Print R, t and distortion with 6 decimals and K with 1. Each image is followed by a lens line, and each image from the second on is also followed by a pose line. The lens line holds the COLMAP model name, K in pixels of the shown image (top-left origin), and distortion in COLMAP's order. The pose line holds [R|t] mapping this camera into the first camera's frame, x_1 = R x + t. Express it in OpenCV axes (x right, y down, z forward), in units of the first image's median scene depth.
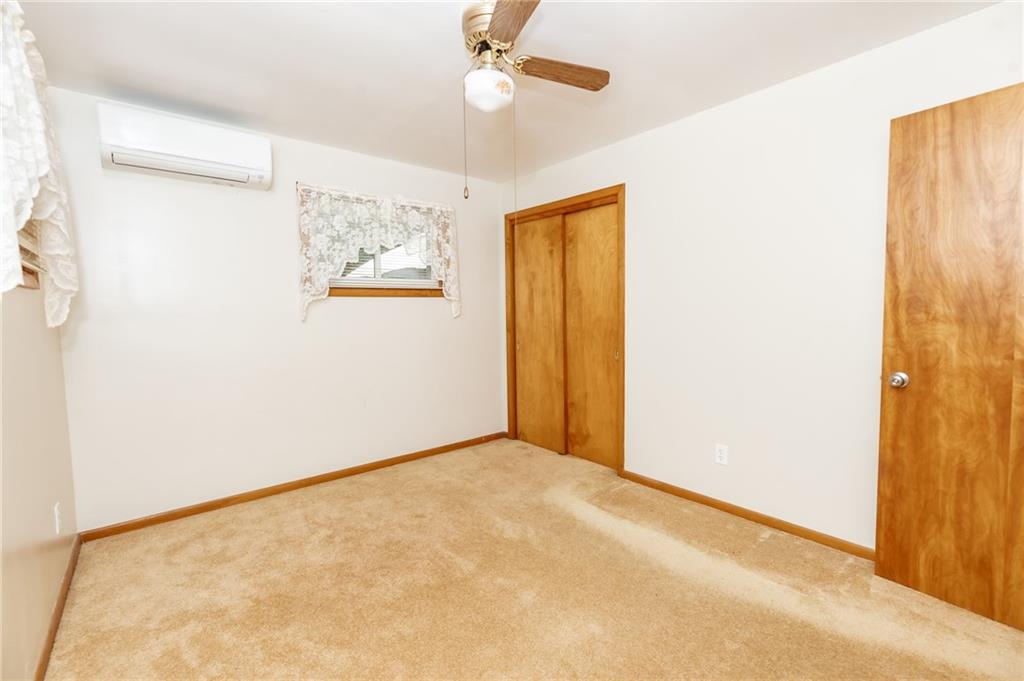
lens RADIAL K [[431.3, 0, 512.9], [0, 431.3, 337.0], [0, 0, 1]] dist [0.000996, 0.000497]
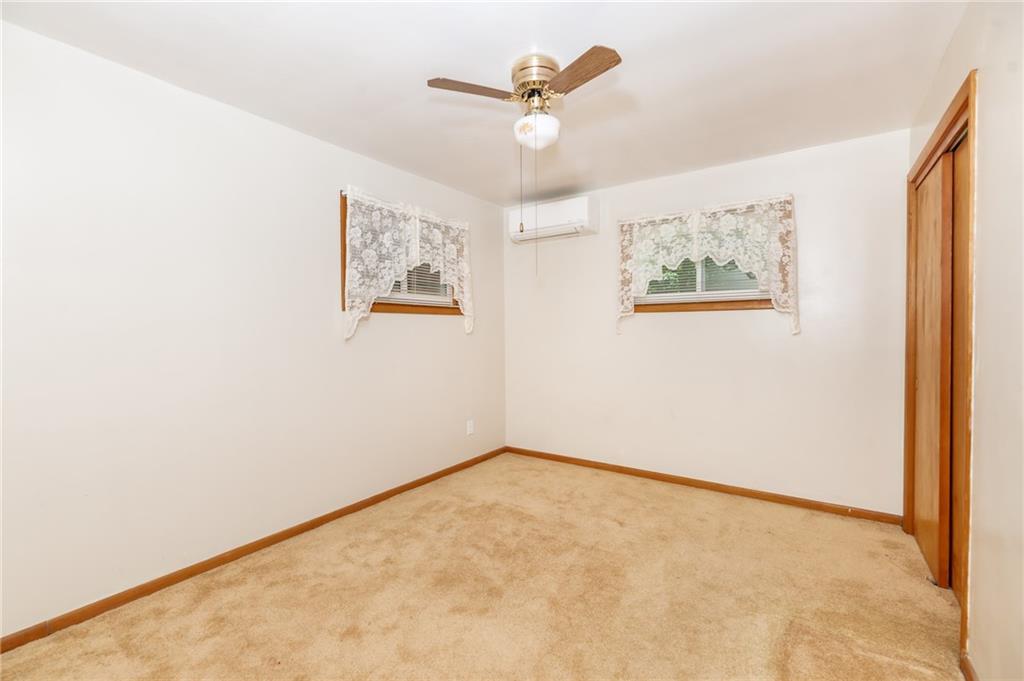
lens RADIAL K [[431.3, 0, 512.7], [0, 431.3, 336.1], [0, 0, 1]] dist [0.000996, 0.000497]
pose [[0.297160, 0.027334, -0.954436, 0.565201], [-0.058361, 0.998241, 0.010418, -0.024985], [0.953042, 0.052606, 0.298233, 0.351724]]
